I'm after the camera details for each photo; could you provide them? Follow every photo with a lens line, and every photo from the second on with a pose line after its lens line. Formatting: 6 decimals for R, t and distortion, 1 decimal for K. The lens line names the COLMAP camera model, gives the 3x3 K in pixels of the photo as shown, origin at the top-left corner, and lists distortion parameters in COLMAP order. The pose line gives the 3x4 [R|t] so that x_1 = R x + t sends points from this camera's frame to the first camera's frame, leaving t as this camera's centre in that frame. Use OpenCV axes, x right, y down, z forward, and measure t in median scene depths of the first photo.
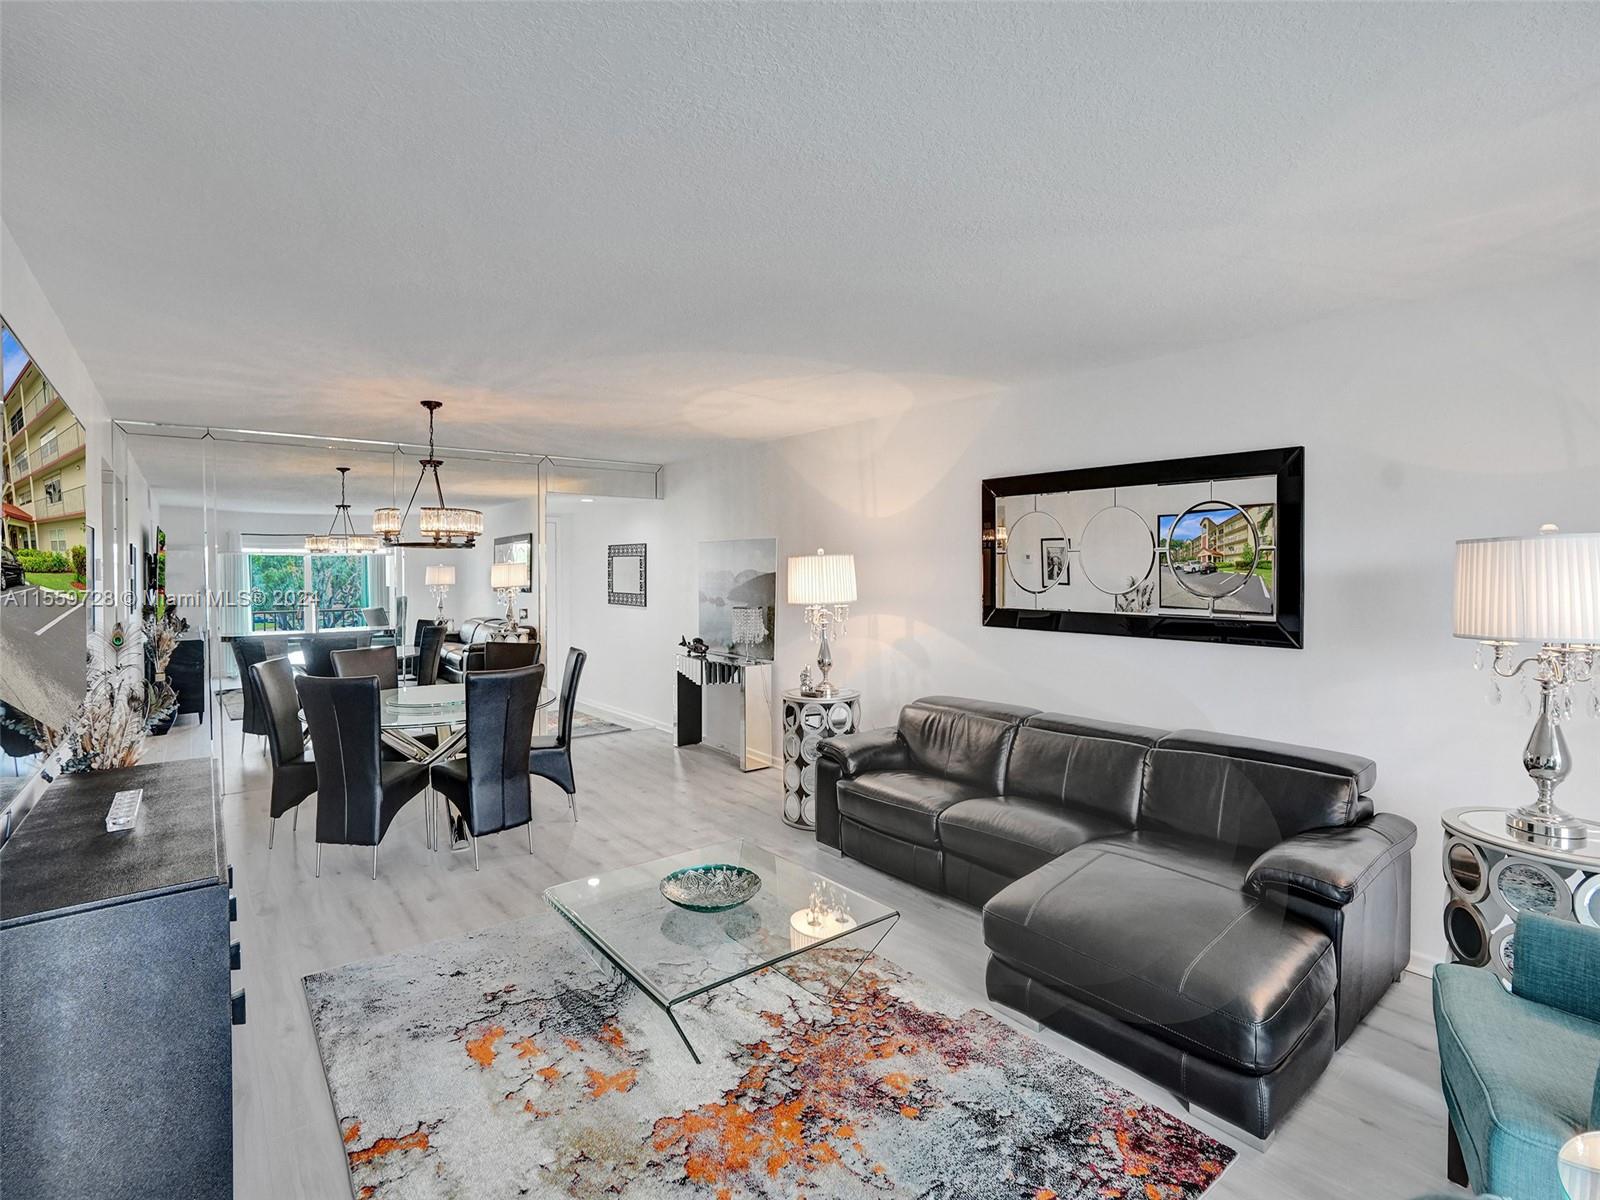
lens RADIAL K [[764.6, 0, 791.8], [0, 764.6, 589.3], [0, 0, 1]] dist [-0.046877, 0.025643]
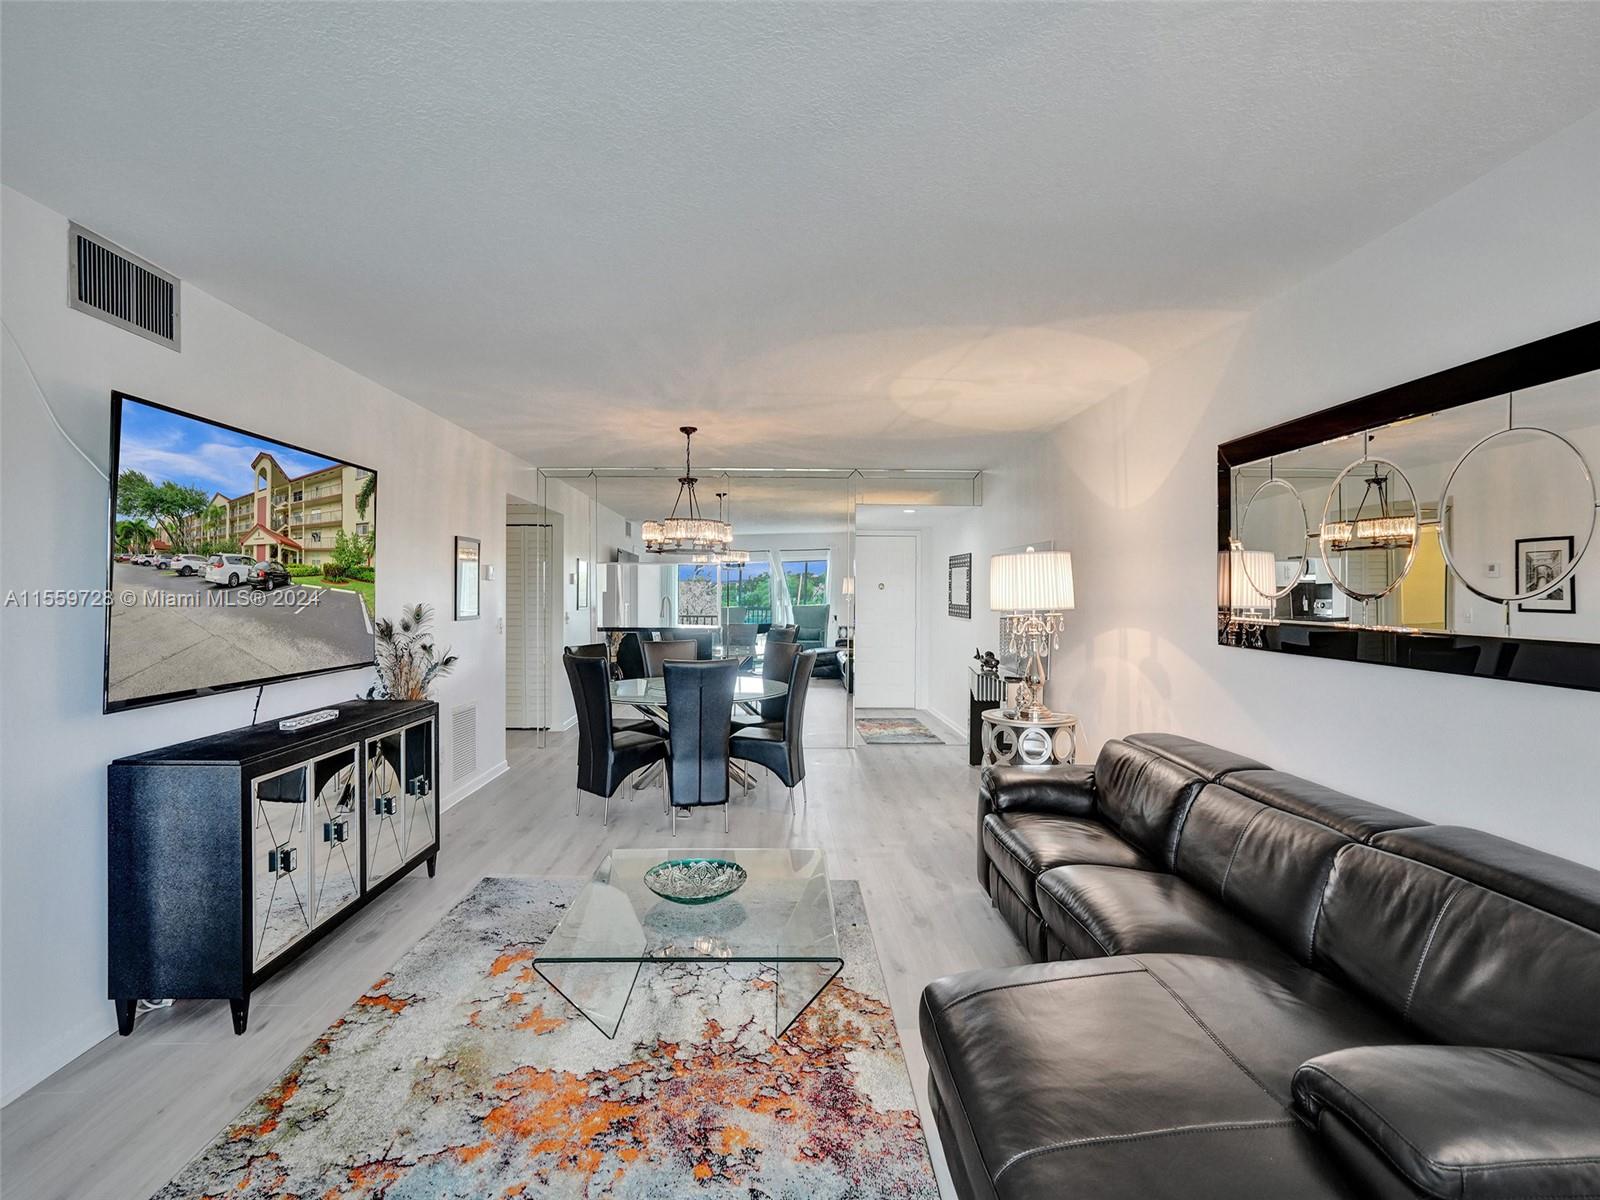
lens RADIAL K [[755.8, 0, 785.9], [0, 755.8, 613.1], [0, 0, 1]] dist [-0.044795, 0.023579]
pose [[0.797244, 0.025232, -0.603129, 0.513255], [-0.023642, 0.999665, 0.010571, 0.029324], [0.603193, 0.005832, 0.797574, 0.261015]]
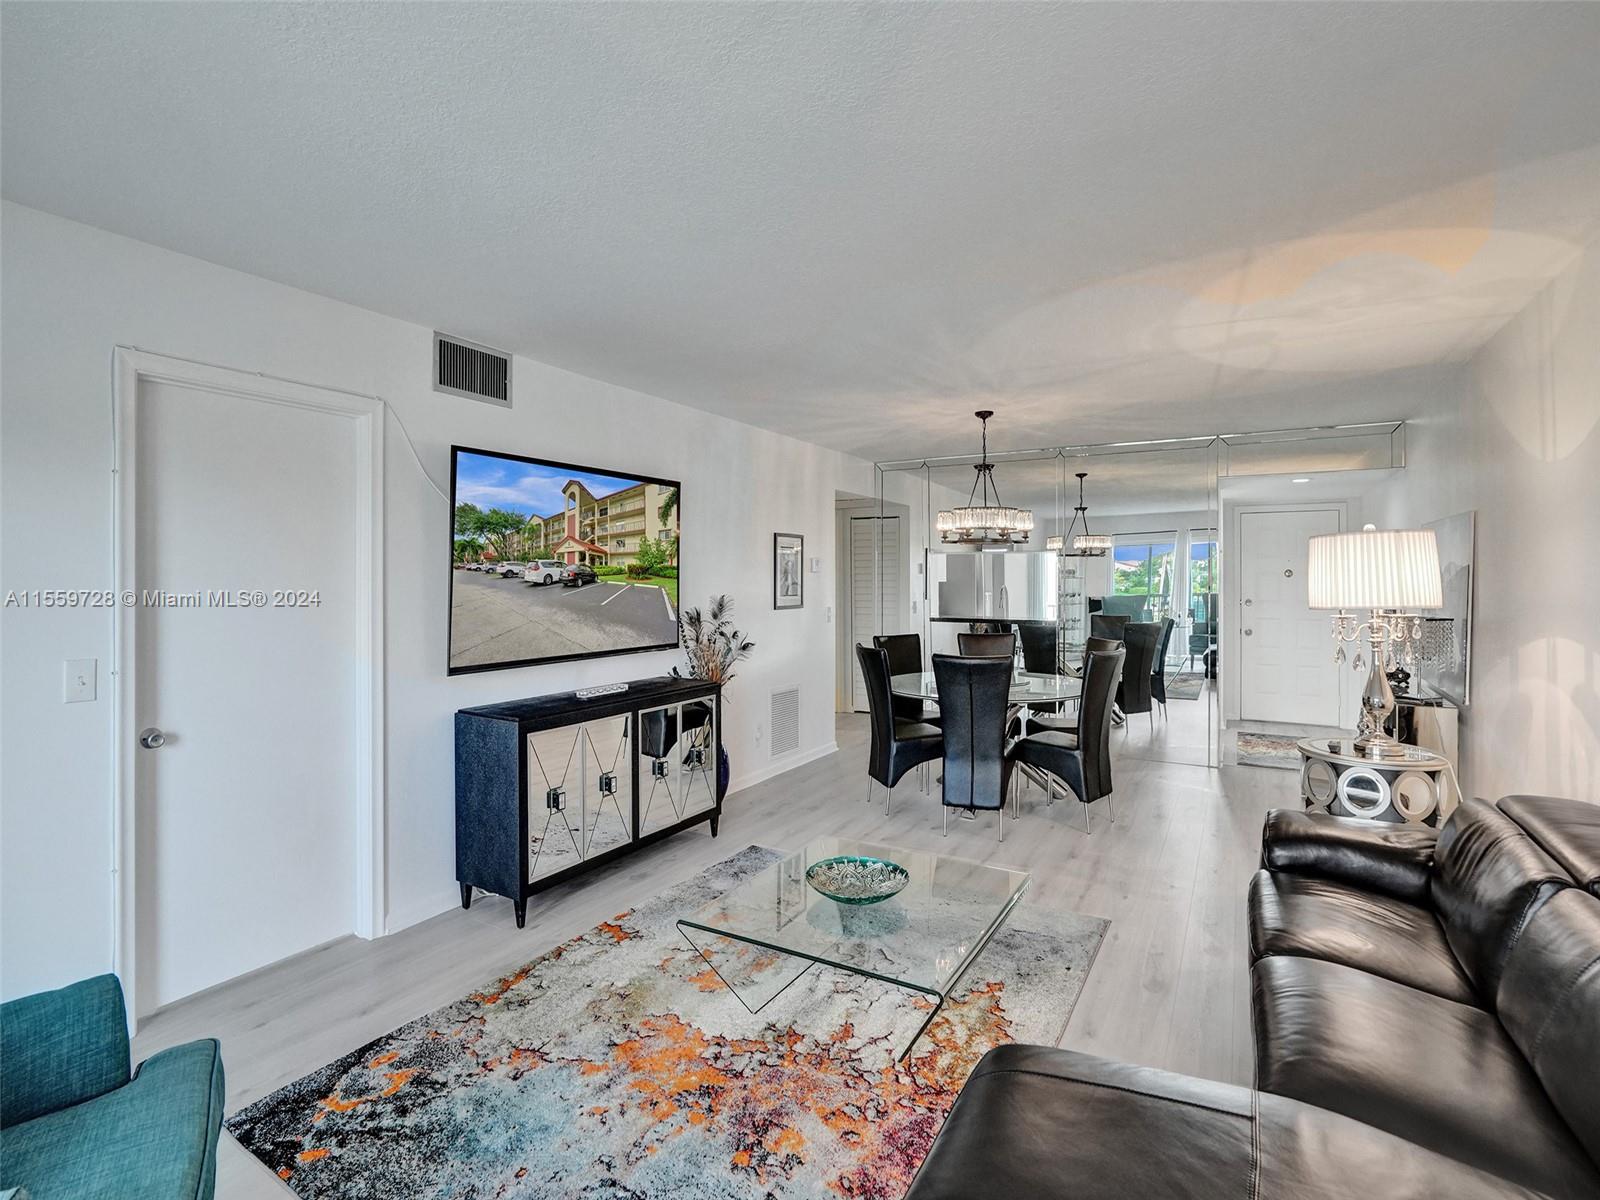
lens RADIAL K [[764.6, 0, 791.8], [0, 764.6, 589.3], [0, 0, 1]] dist [-0.046877, 0.025643]
pose [[0.362909, 0.016011, -0.931687, 0.696076], [-0.020780, 0.999743, 0.009086, 0.009864], [0.931593, 0.016063, 0.363149, 0.505767]]
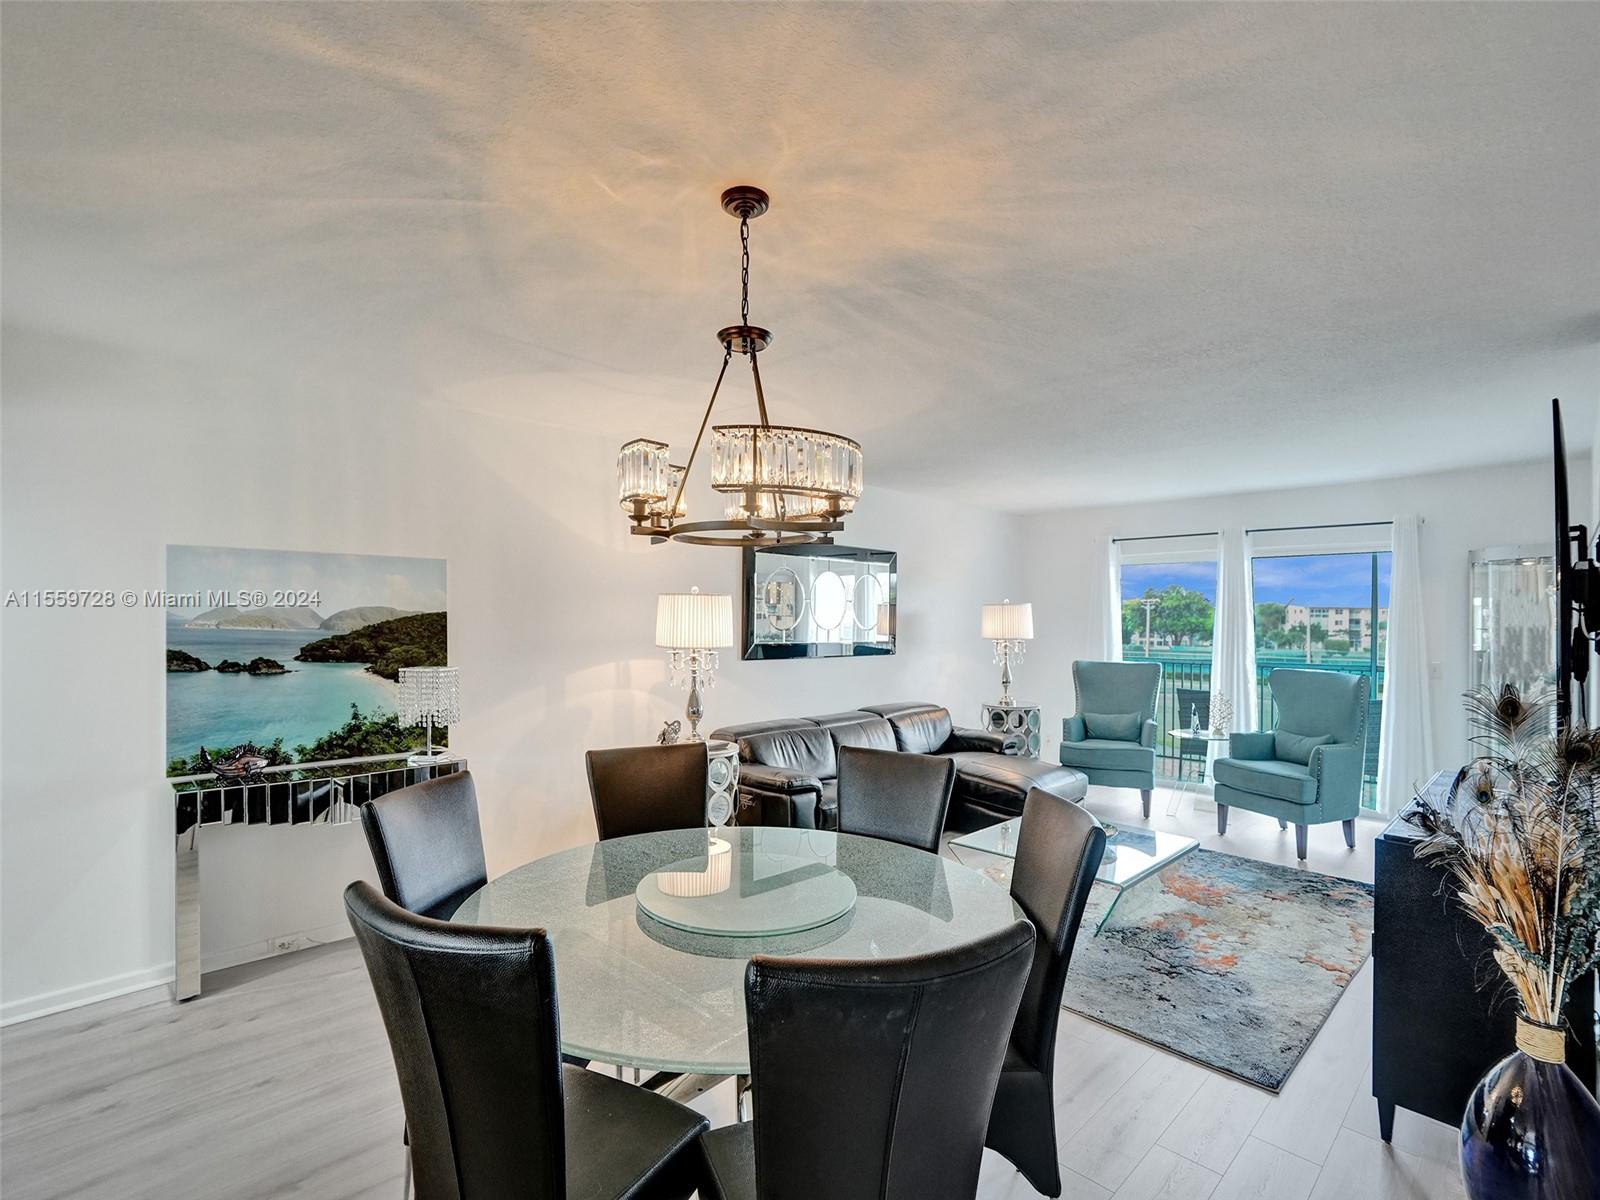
lens RADIAL K [[755.8, 0, 785.9], [0, 755.8, 613.1], [0, 0, 1]] dist [-0.044795, 0.023579]
pose [[-0.092354, 0.022146, 0.995480, -1.348106], [0.013294, 0.999691, -0.021007, 0.002721], [-0.995638, 0.011293, -0.092620, 1.524838]]
